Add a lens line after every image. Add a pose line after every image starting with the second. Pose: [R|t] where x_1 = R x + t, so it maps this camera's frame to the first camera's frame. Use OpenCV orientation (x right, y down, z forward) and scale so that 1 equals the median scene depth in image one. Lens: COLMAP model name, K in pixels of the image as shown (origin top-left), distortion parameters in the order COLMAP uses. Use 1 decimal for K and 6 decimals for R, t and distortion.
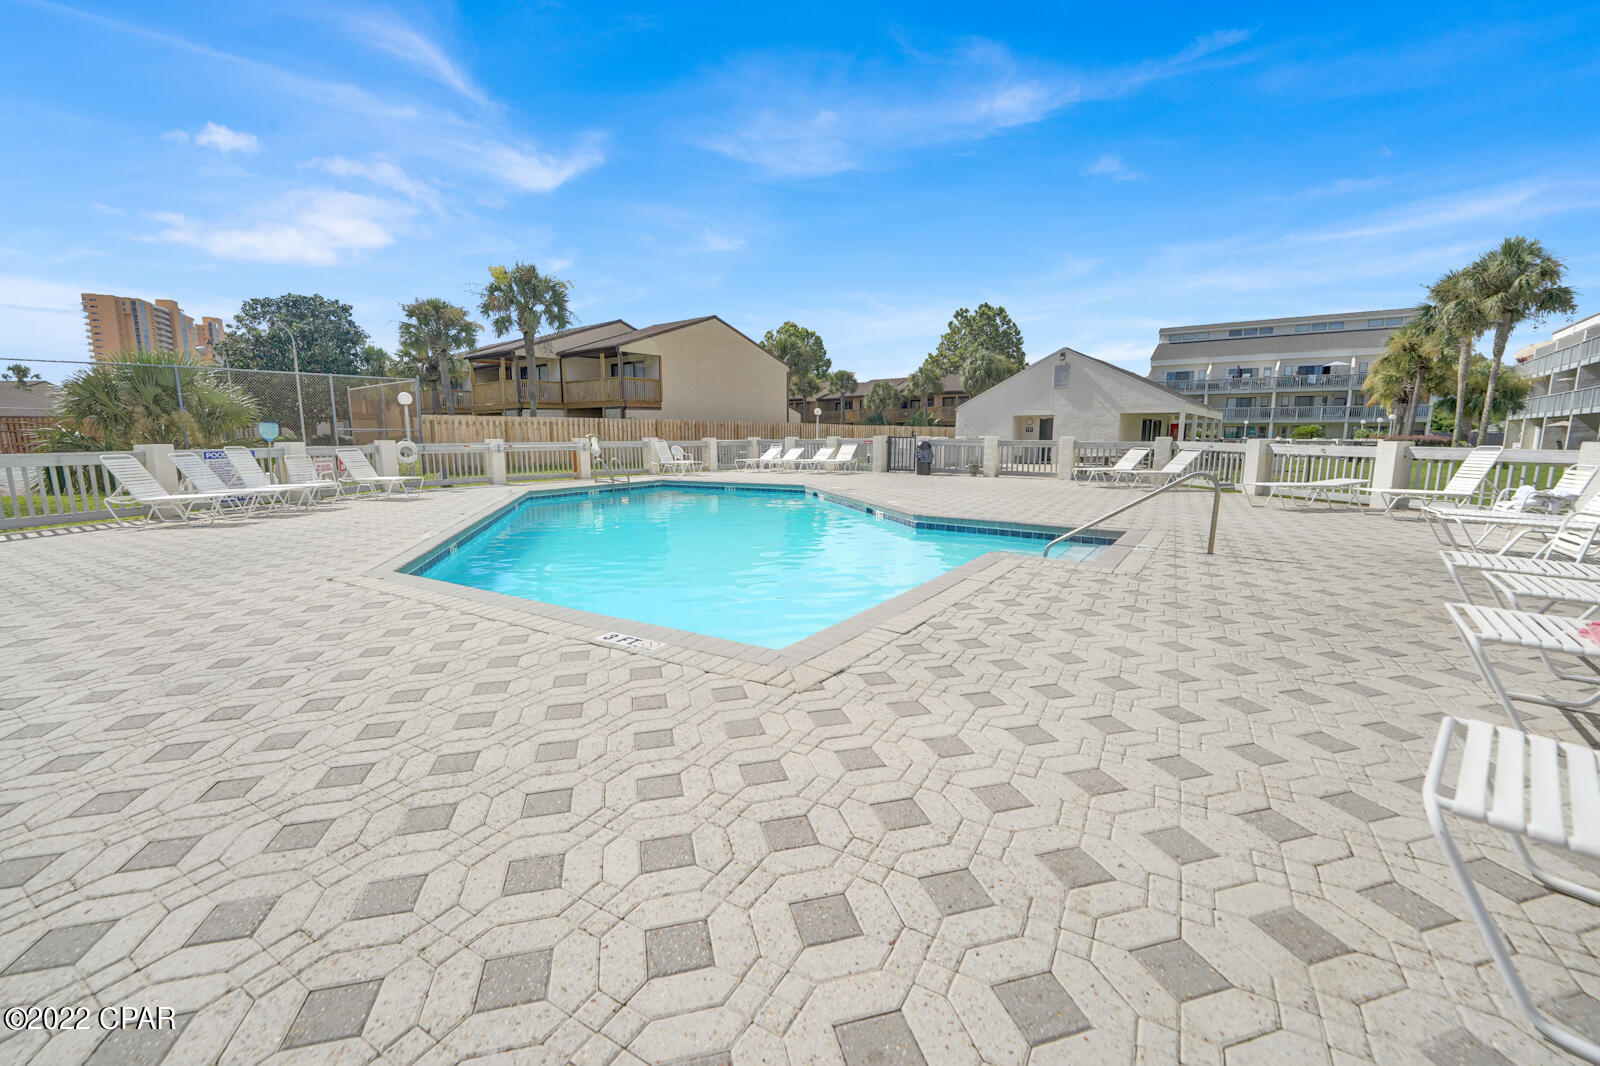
lens RADIAL K [[648.2, 0, 794.0], [0, 648.2, 541.0], [0, 0, 1]] dist [-0.025399, 0.000363]
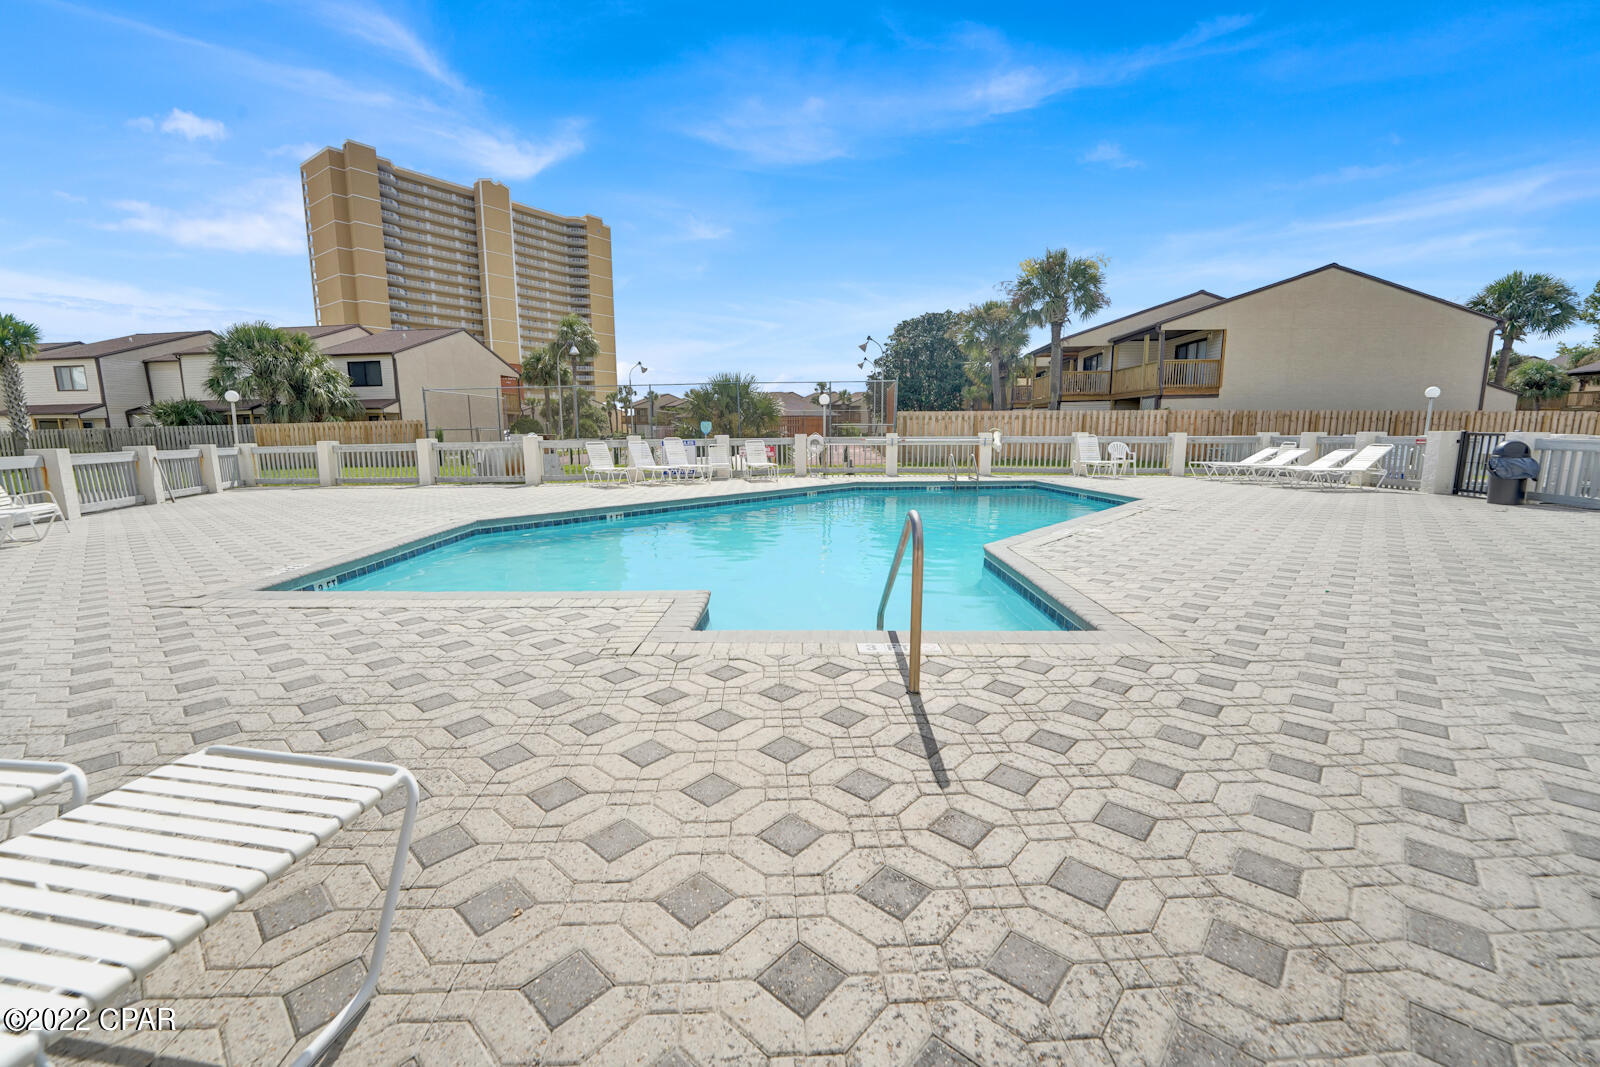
lens RADIAL K [[648.2, 0, 794.0], [0, 648.2, 541.5], [0, 0, 1]] dist [-0.025399, 0.000363]
pose [[0.549078, 0.138486, -0.824218, 0.206885], [-0.128738, 0.988421, 0.080312, -0.025051], [0.825797, 0.062011, 0.560549, 0.148227]]
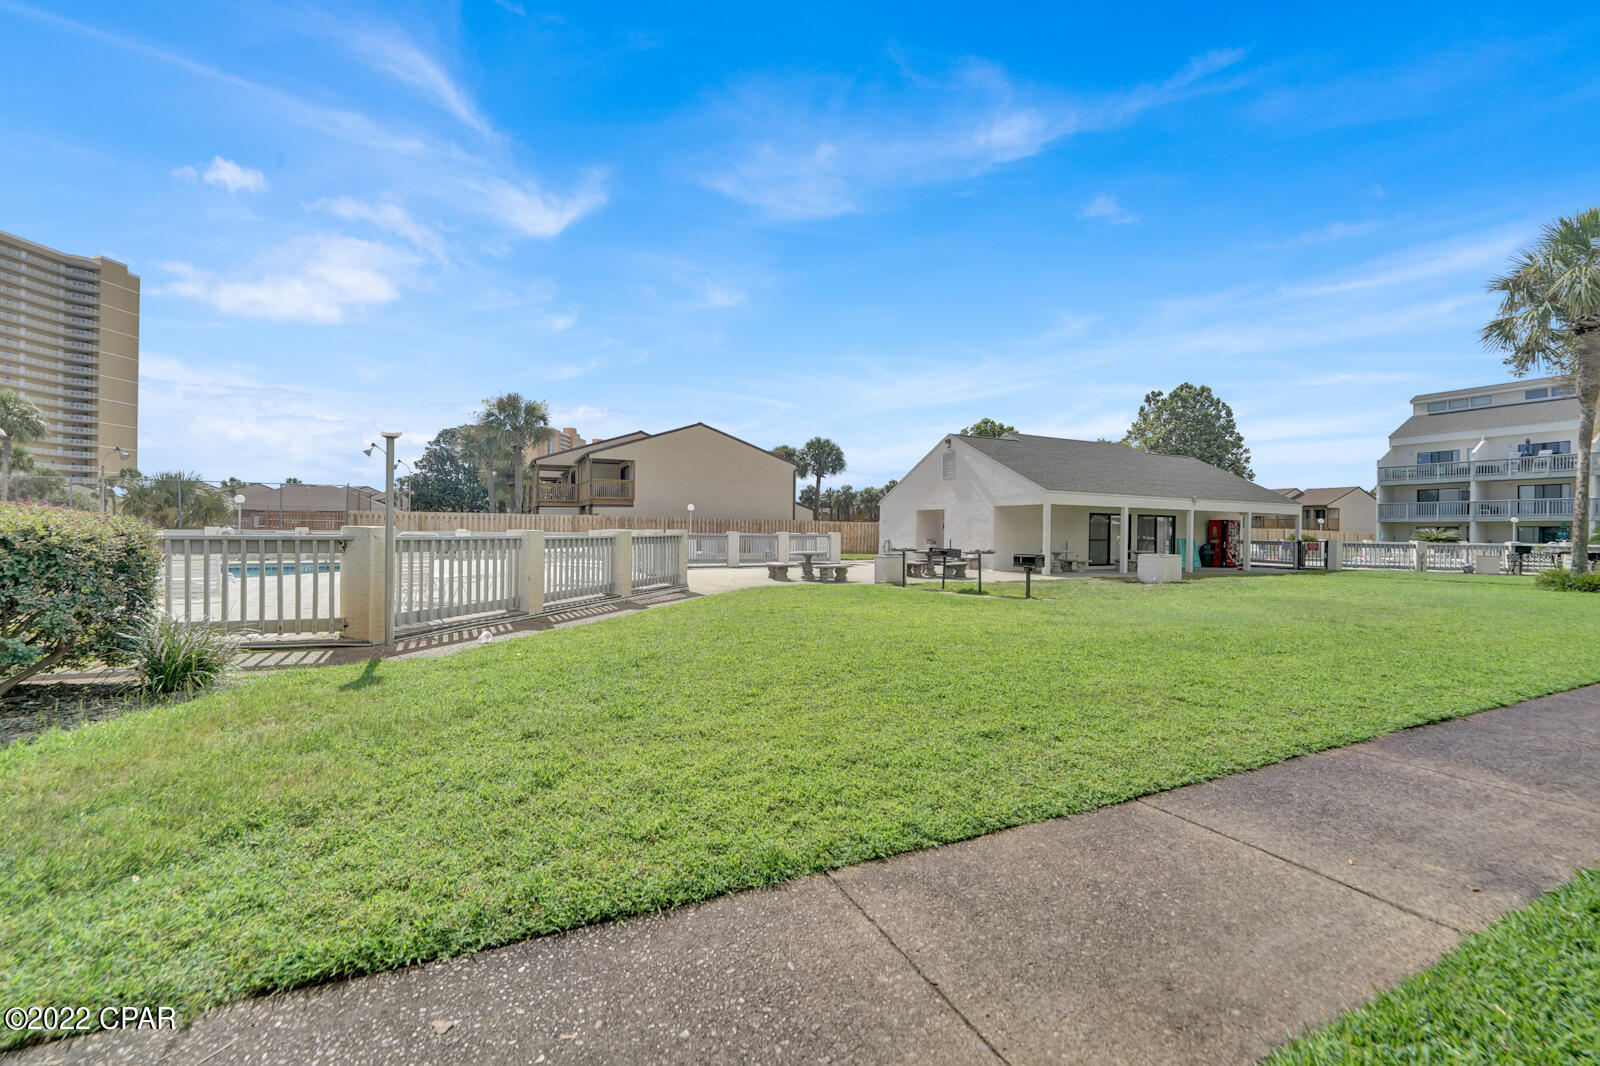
lens RADIAL K [[648.2, 0, 794.0], [0, 648.2, 541.0], [0, 0, 1]] dist [-0.025399, 0.000363]
pose [[0.896925, 0.016454, -0.441877, 0.607852], [-0.082693, 0.987919, -0.131066, -0.022663], [0.434382, 0.154097, 0.887449, 0.147830]]
